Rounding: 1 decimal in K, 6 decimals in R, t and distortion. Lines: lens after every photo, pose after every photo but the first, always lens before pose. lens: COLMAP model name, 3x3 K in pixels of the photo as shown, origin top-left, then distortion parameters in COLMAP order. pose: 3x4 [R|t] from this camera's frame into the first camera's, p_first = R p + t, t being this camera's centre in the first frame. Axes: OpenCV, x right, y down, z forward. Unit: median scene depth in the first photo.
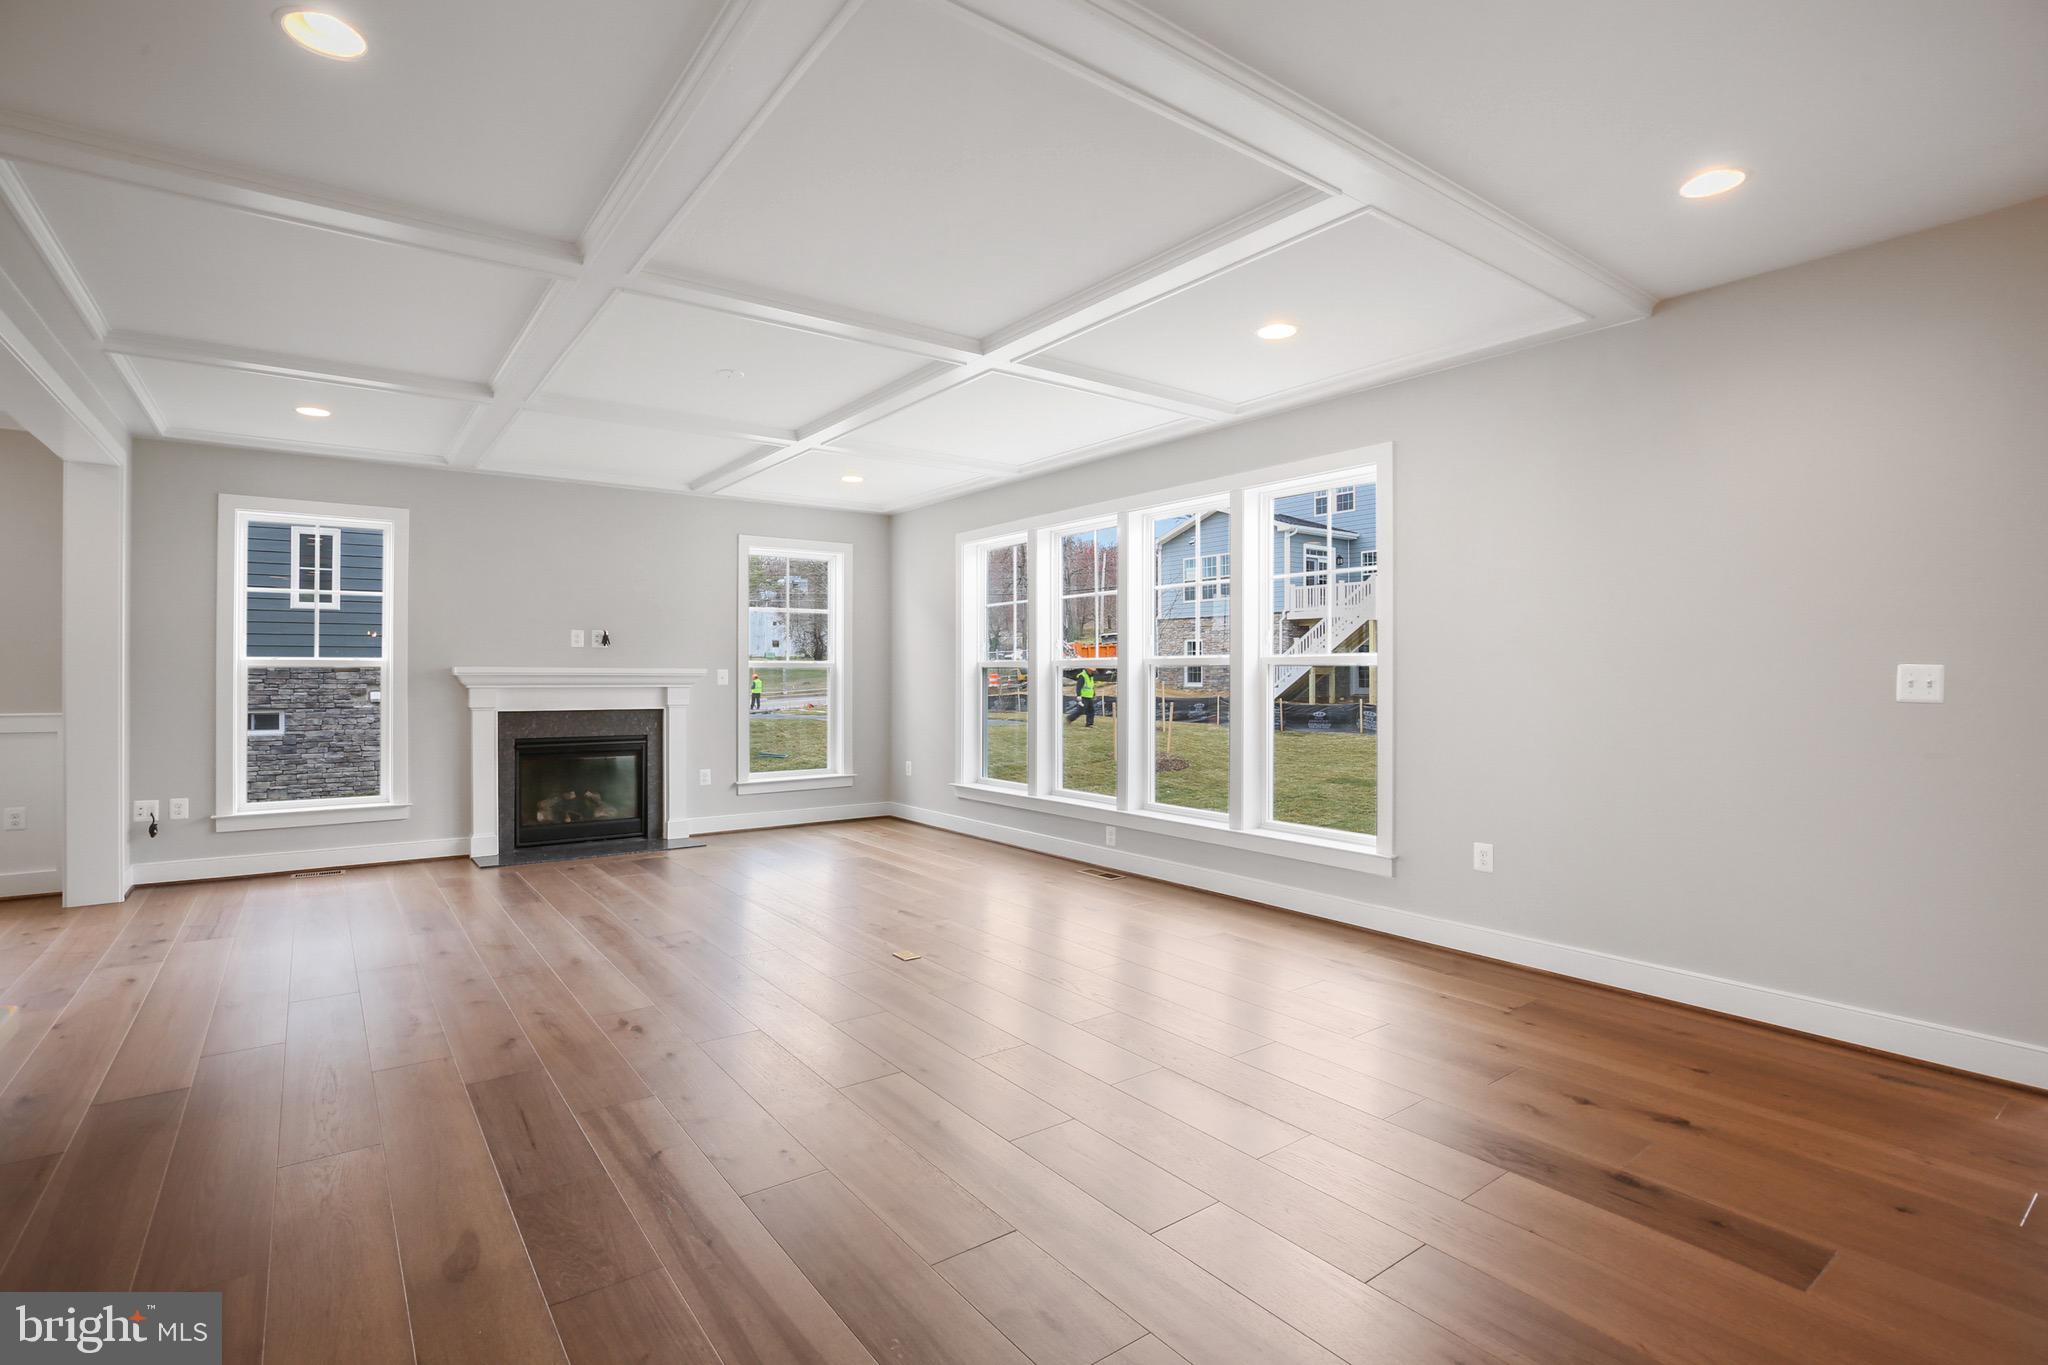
lens RADIAL K [[1019.4, 0, 1070.1], [0, 1019.4, 672.8], [0, 0, 1]] dist [-0.028233, 0.000399]
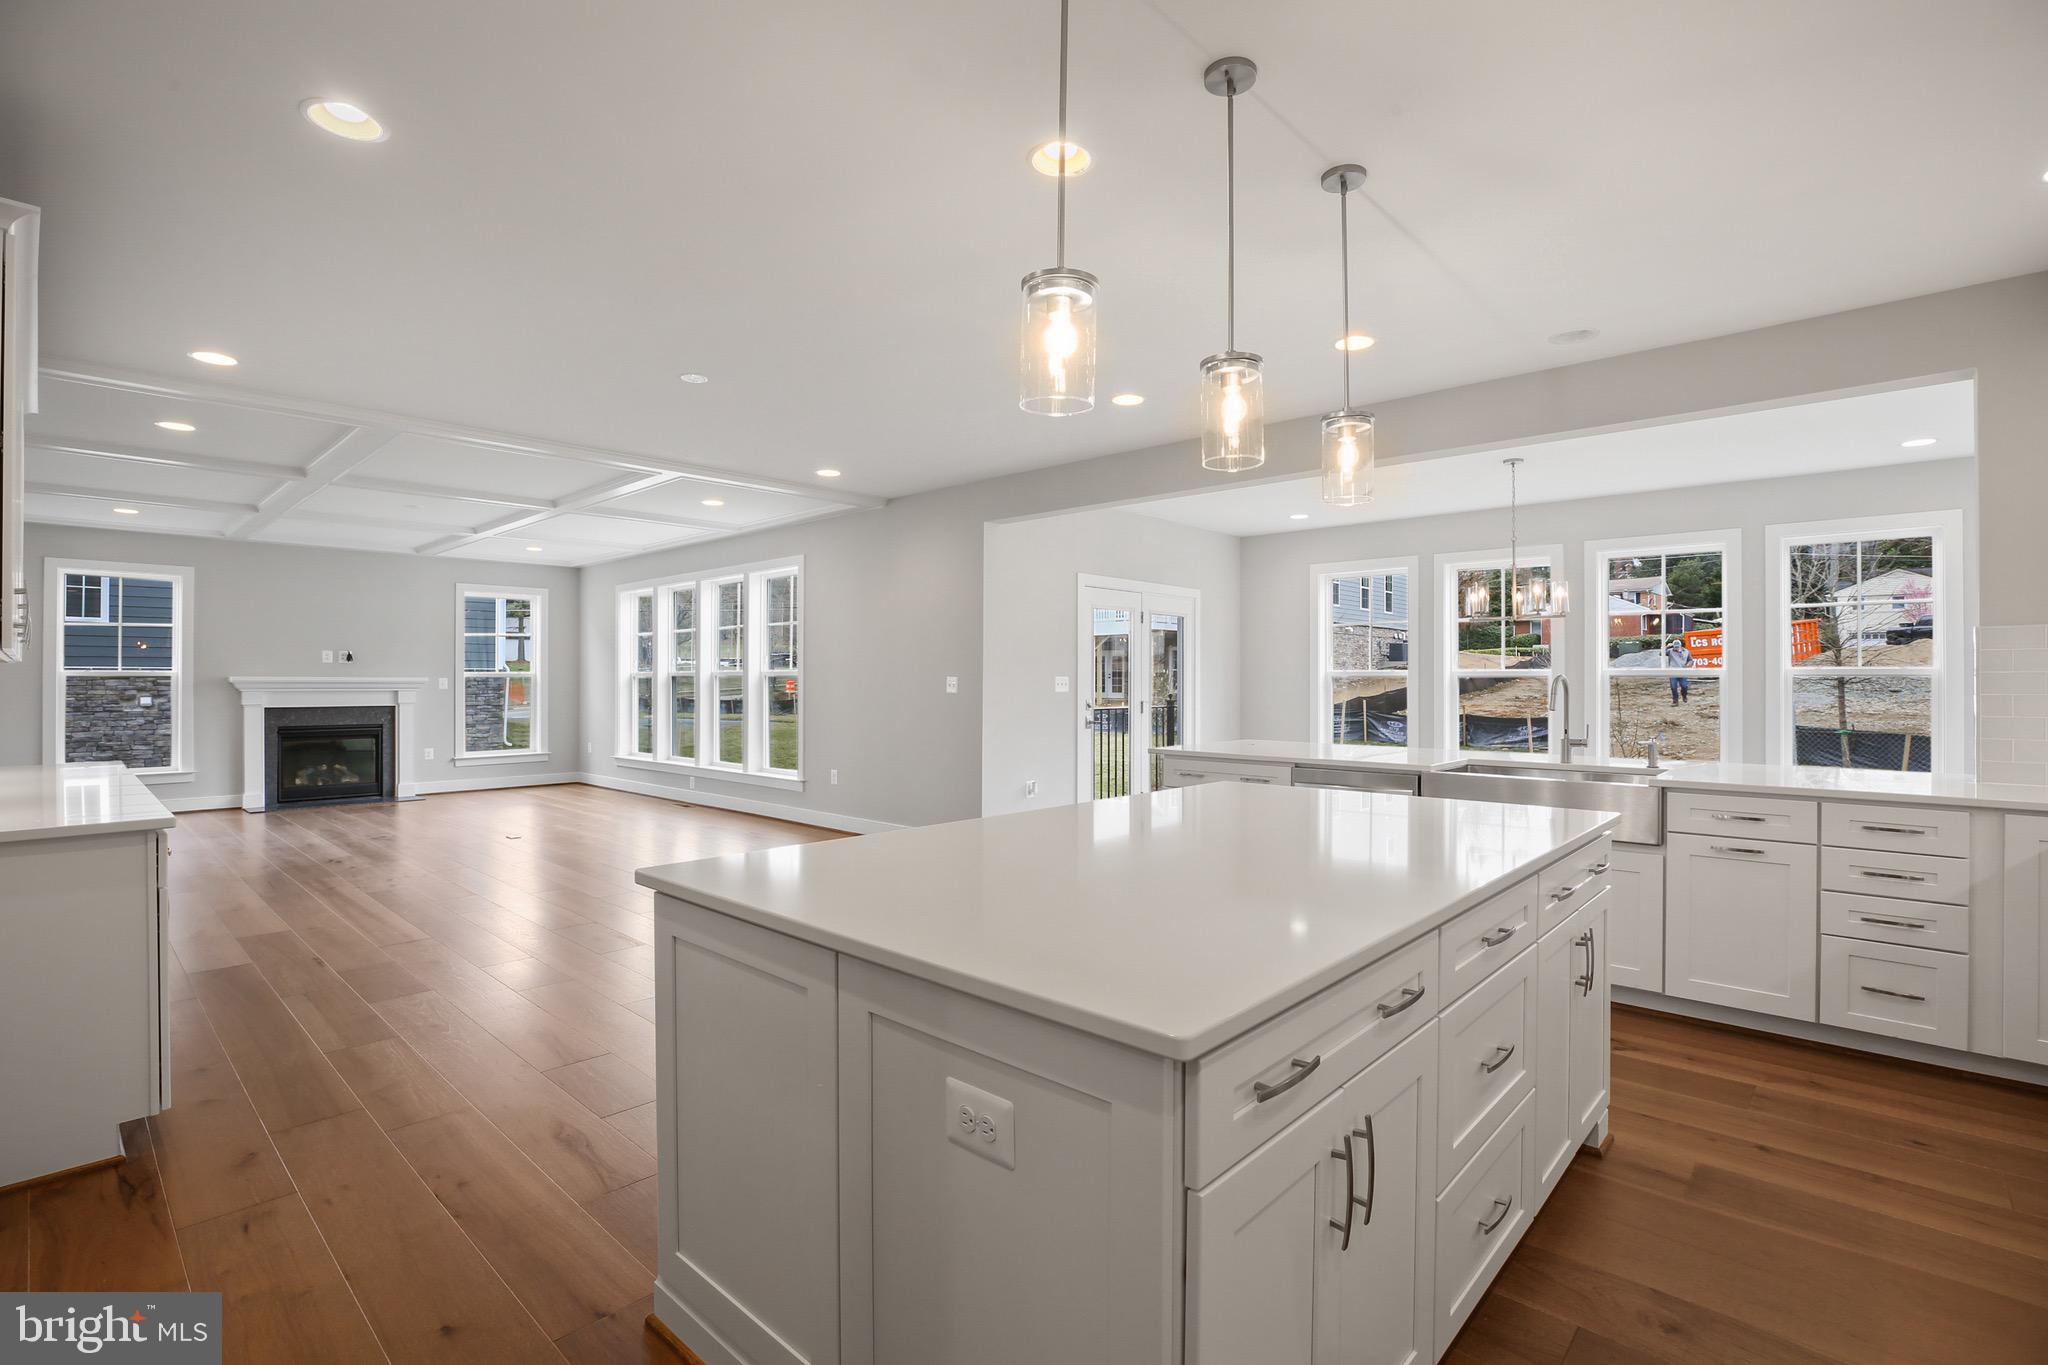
lens RADIAL K [[950.1, 0, 1023.0], [0, 950.1, 678.7], [0, 0, 1]] dist [-0.000866, 0.000381]
pose [[0.988233, -0.000184, 0.152954, 0.285351], [0.000349, 0.999999, -0.001056, -0.000992], [-0.152954, 0.001097, 0.988233, -0.486523]]
